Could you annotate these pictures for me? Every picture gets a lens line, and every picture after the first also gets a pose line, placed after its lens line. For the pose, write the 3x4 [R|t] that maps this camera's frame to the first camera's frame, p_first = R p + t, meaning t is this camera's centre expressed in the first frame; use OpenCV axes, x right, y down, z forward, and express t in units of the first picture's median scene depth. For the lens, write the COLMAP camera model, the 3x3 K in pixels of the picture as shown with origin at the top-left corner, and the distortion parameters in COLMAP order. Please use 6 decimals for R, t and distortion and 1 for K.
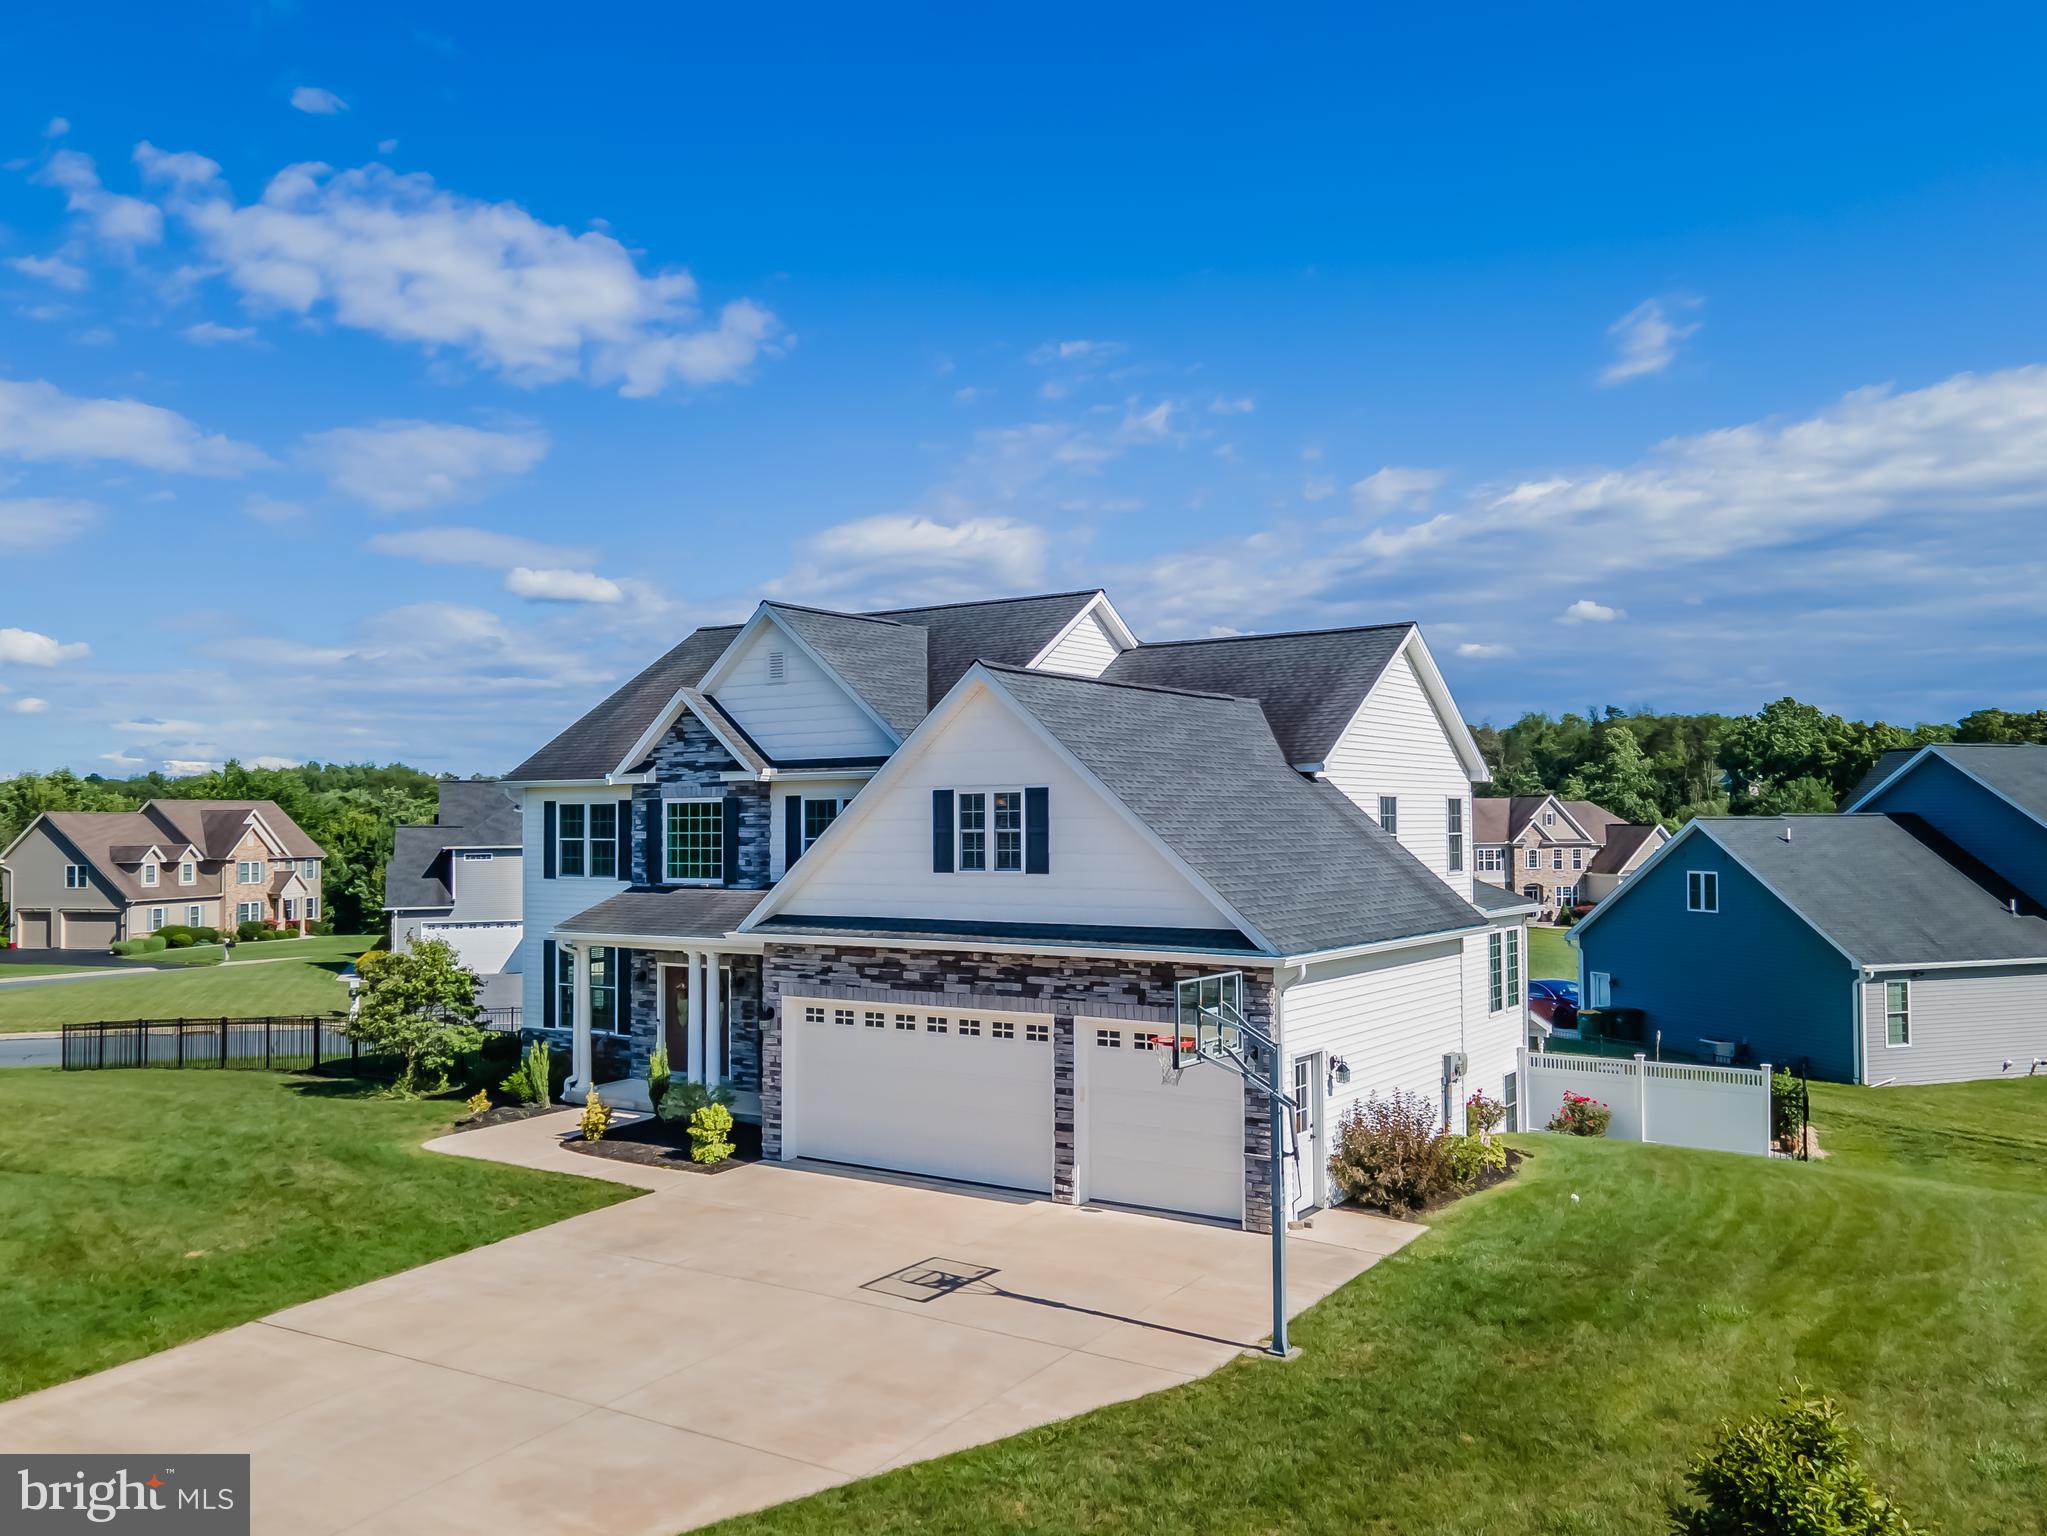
lens RADIAL K [[1615.4, 0, 1070.4], [0, 1615.4, 767.4], [0, 0, 1]] dist [0.041194, 0.000881]
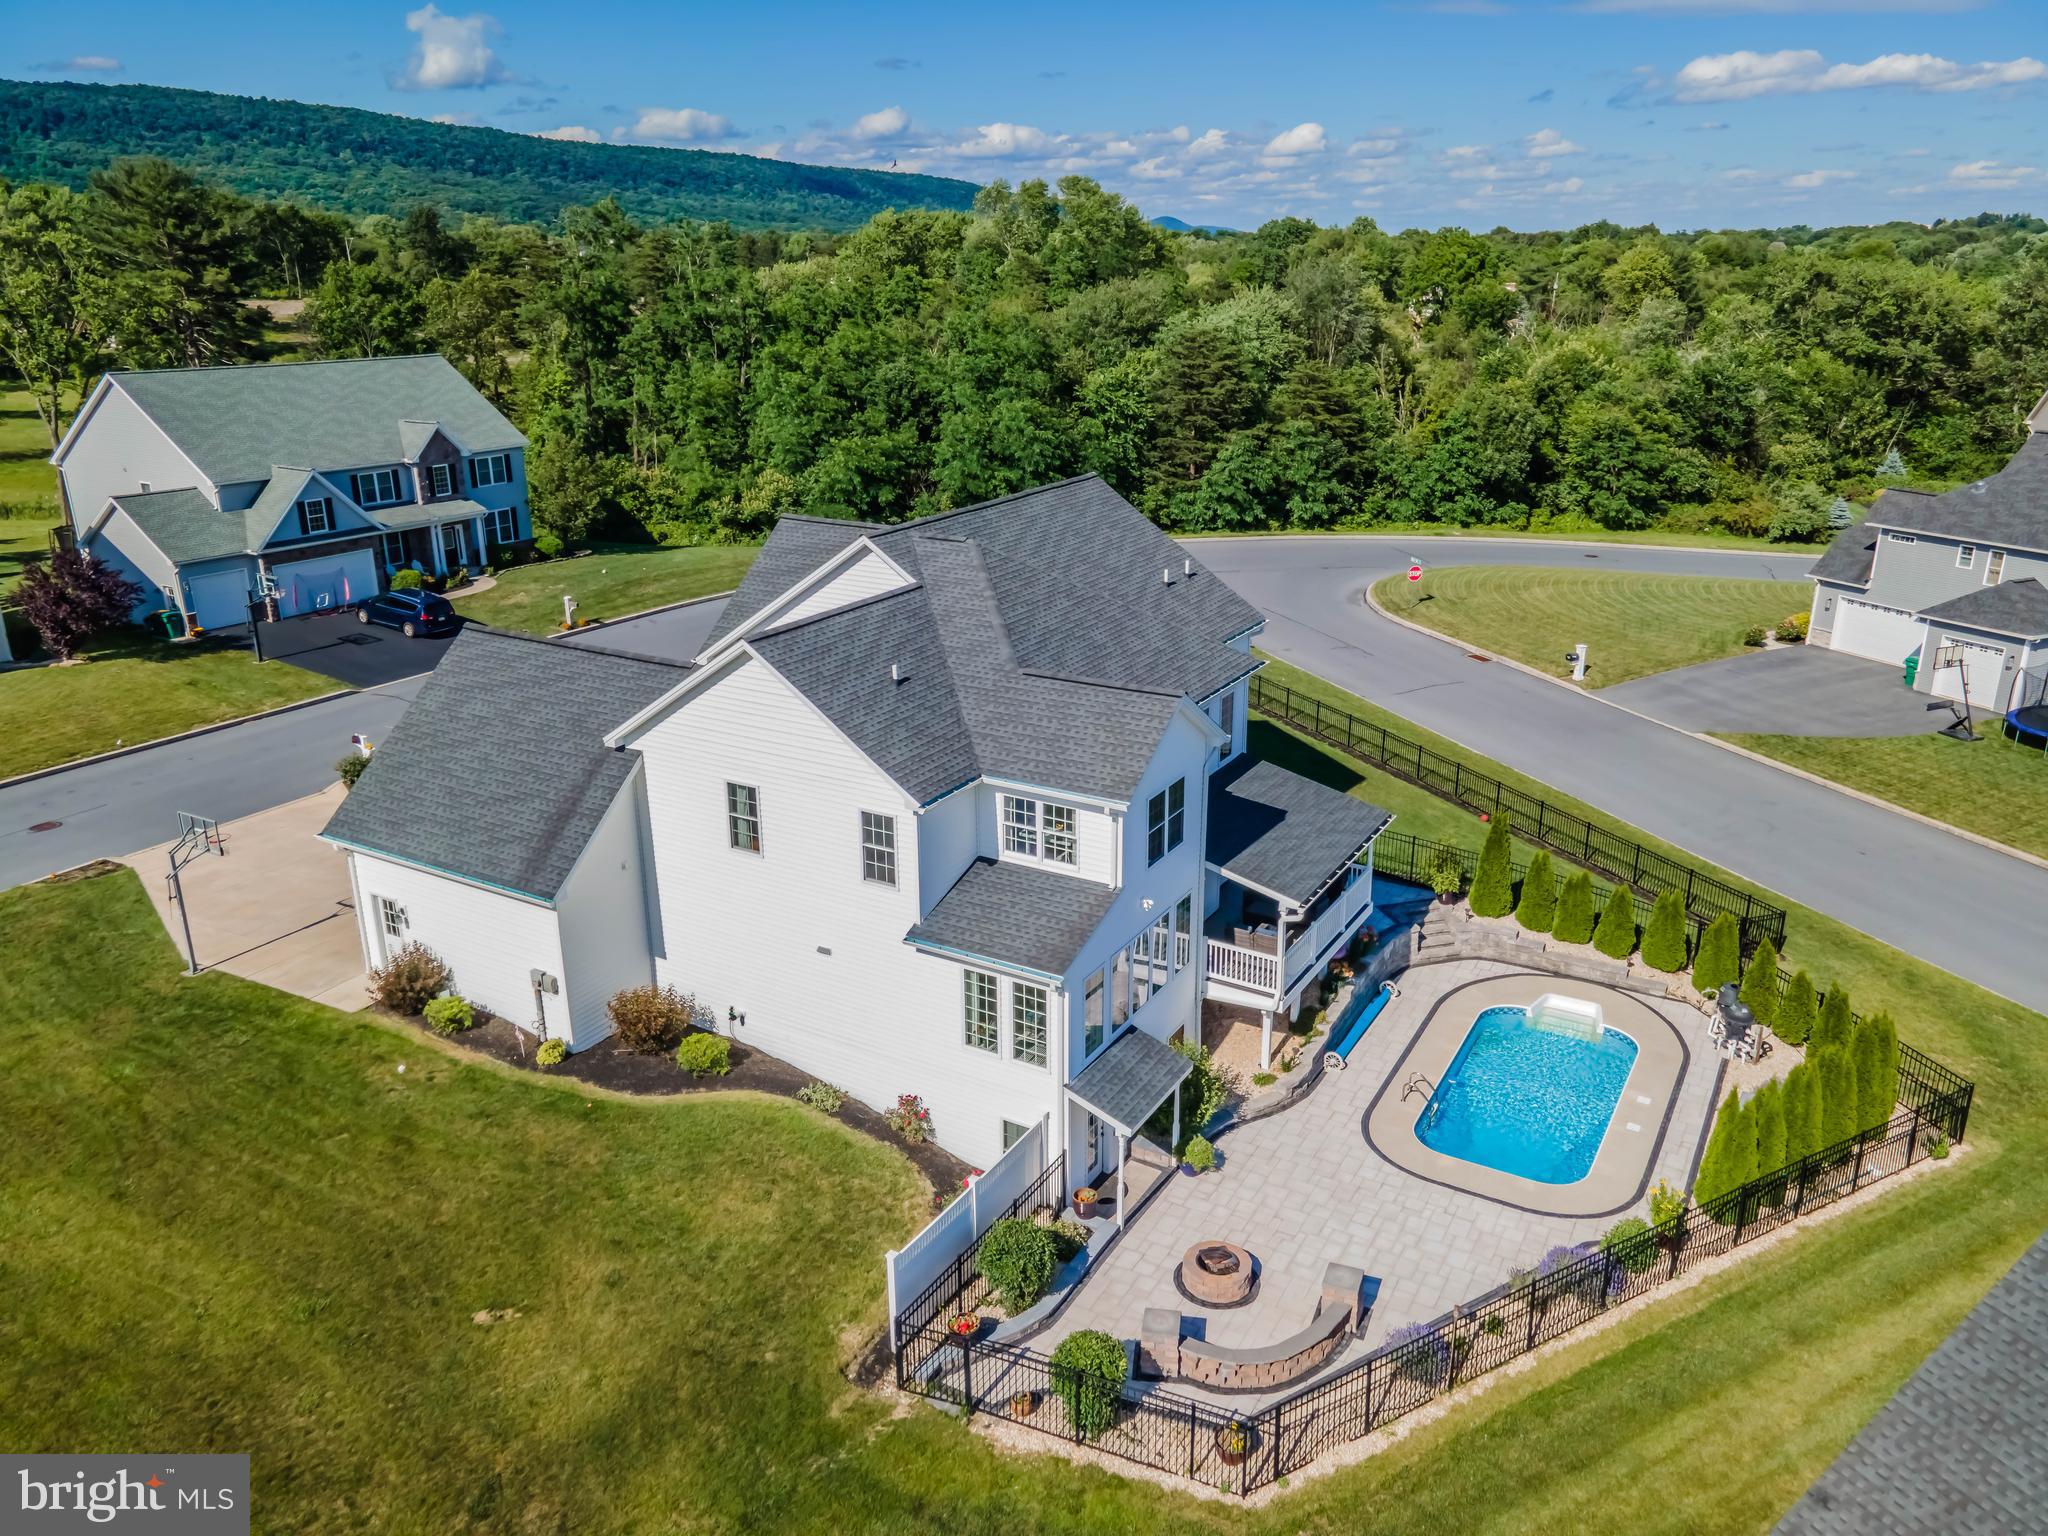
lens RADIAL K [[1489.8, 0, 1034.9], [0, 1489.8, 745.5], [0, 0, 1]] dist [0.039754, 0.011314]
pose [[0.054309, 0.320559, -0.945670, 1.440088], [0.038627, 0.945685, 0.322782, -0.407424], [0.997777, -0.054058, 0.038977, 1.424489]]
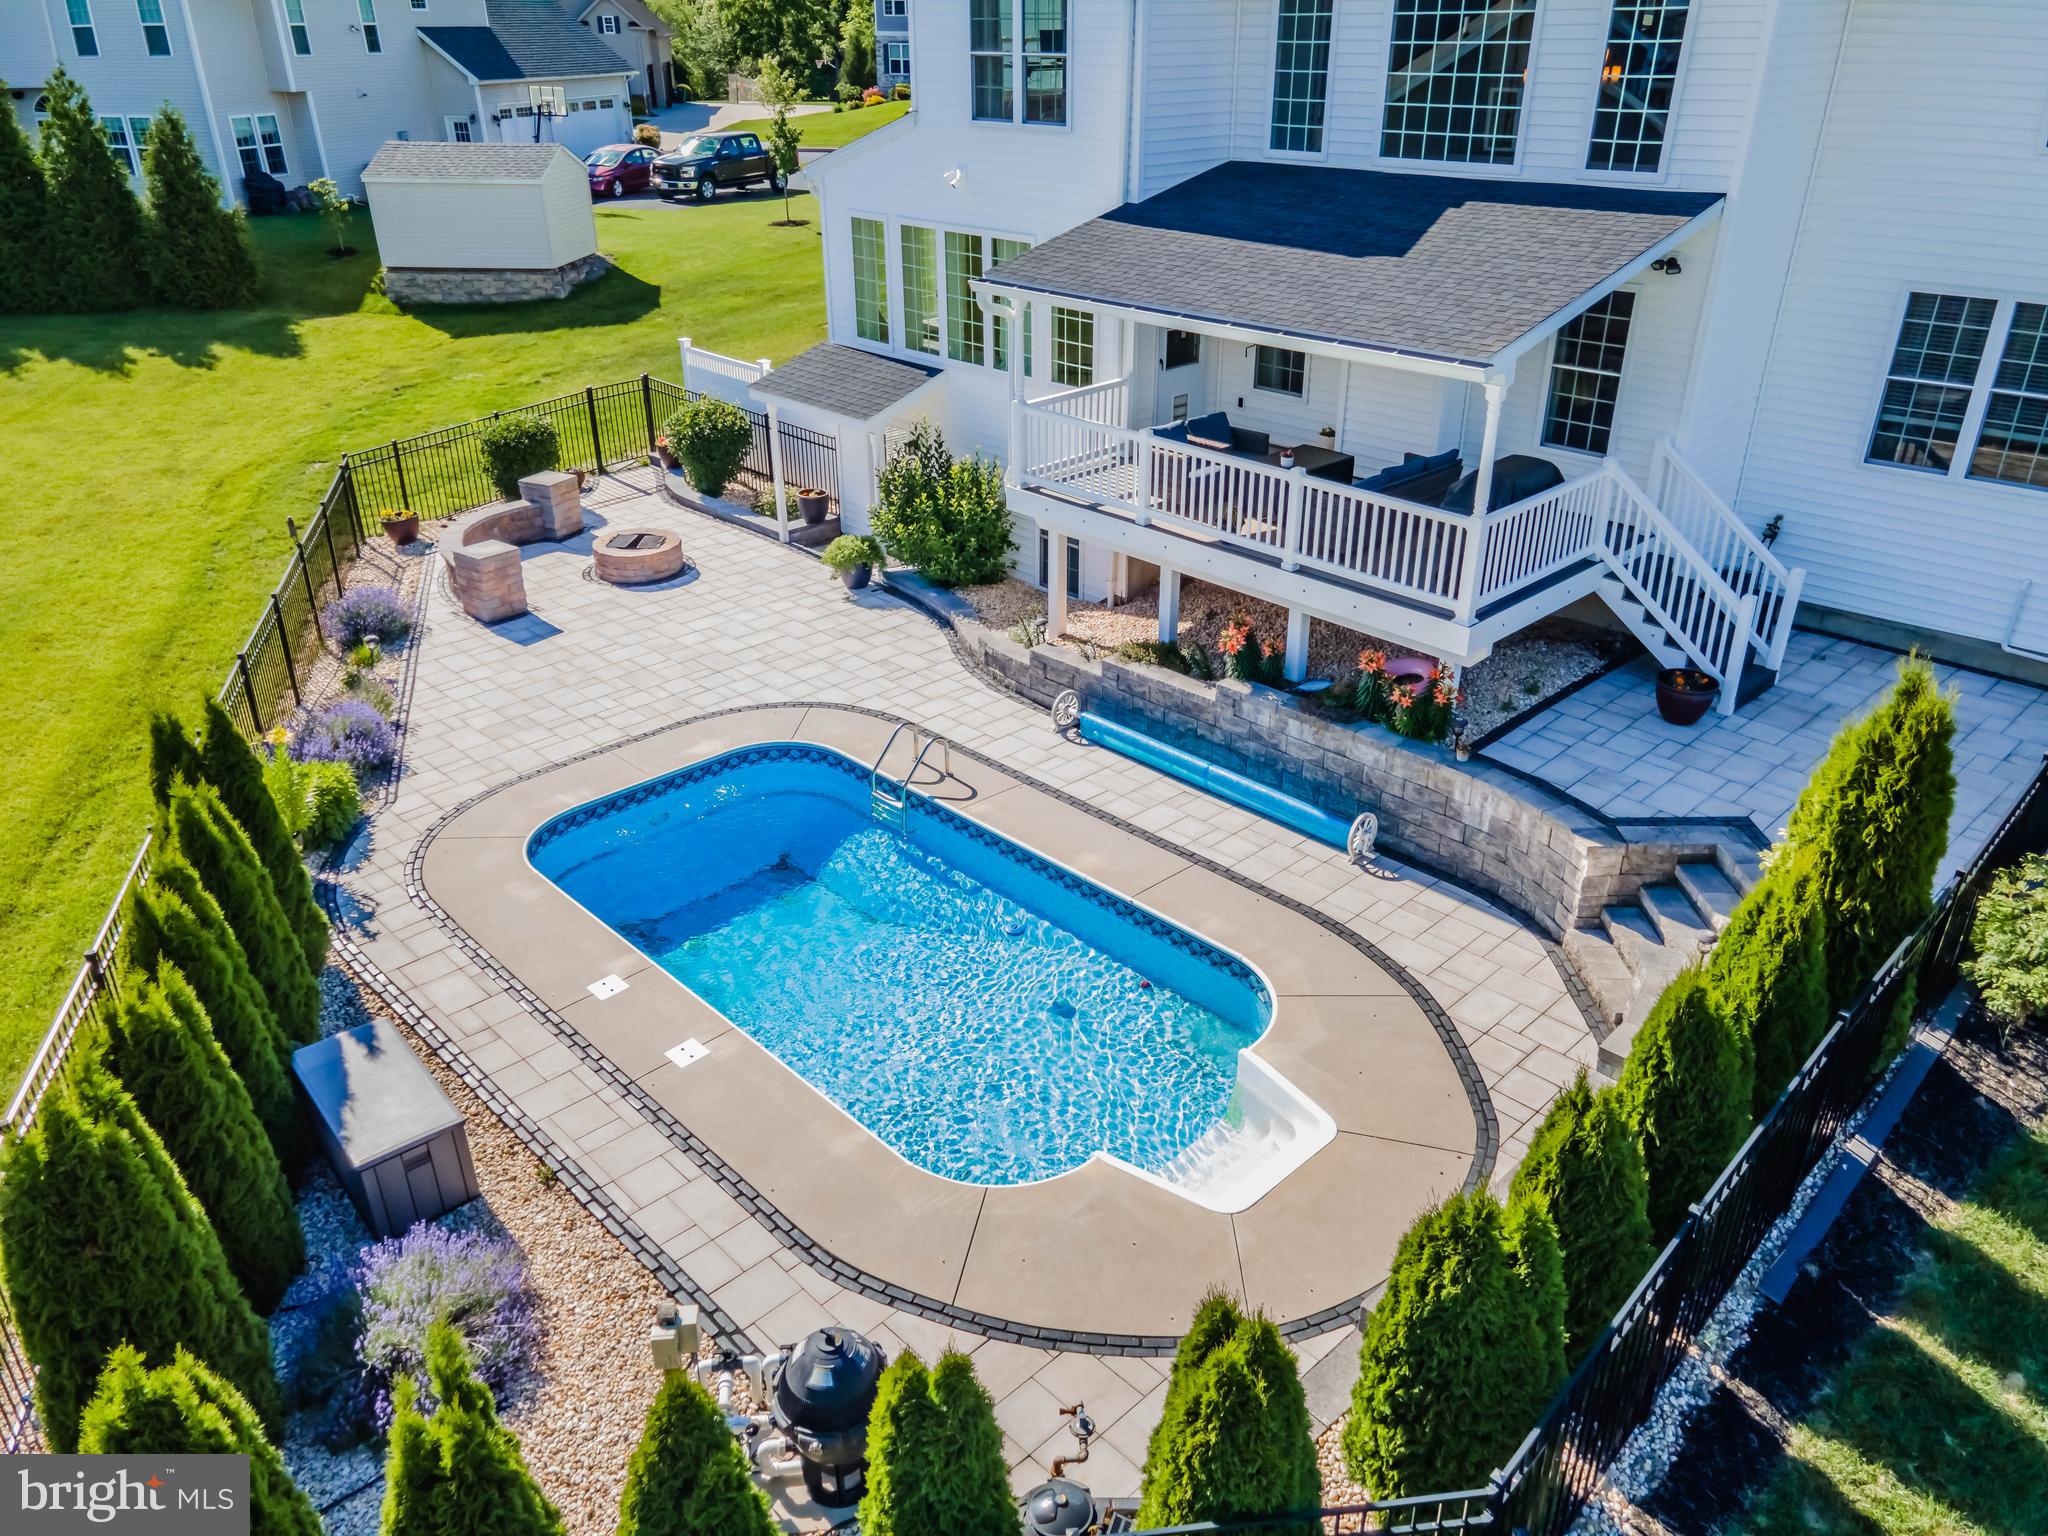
lens RADIAL K [[1489.8, 0, 1034.9], [0, 1489.8, 745.5], [0, 0, 1]] dist [0.039754, 0.011314]
pose [[-0.975210, -0.089521, 0.202366, 0.084829], [0.001772, 0.911326, 0.411682, 0.068759], [-0.221276, 0.401835, -0.888575, 2.377374]]
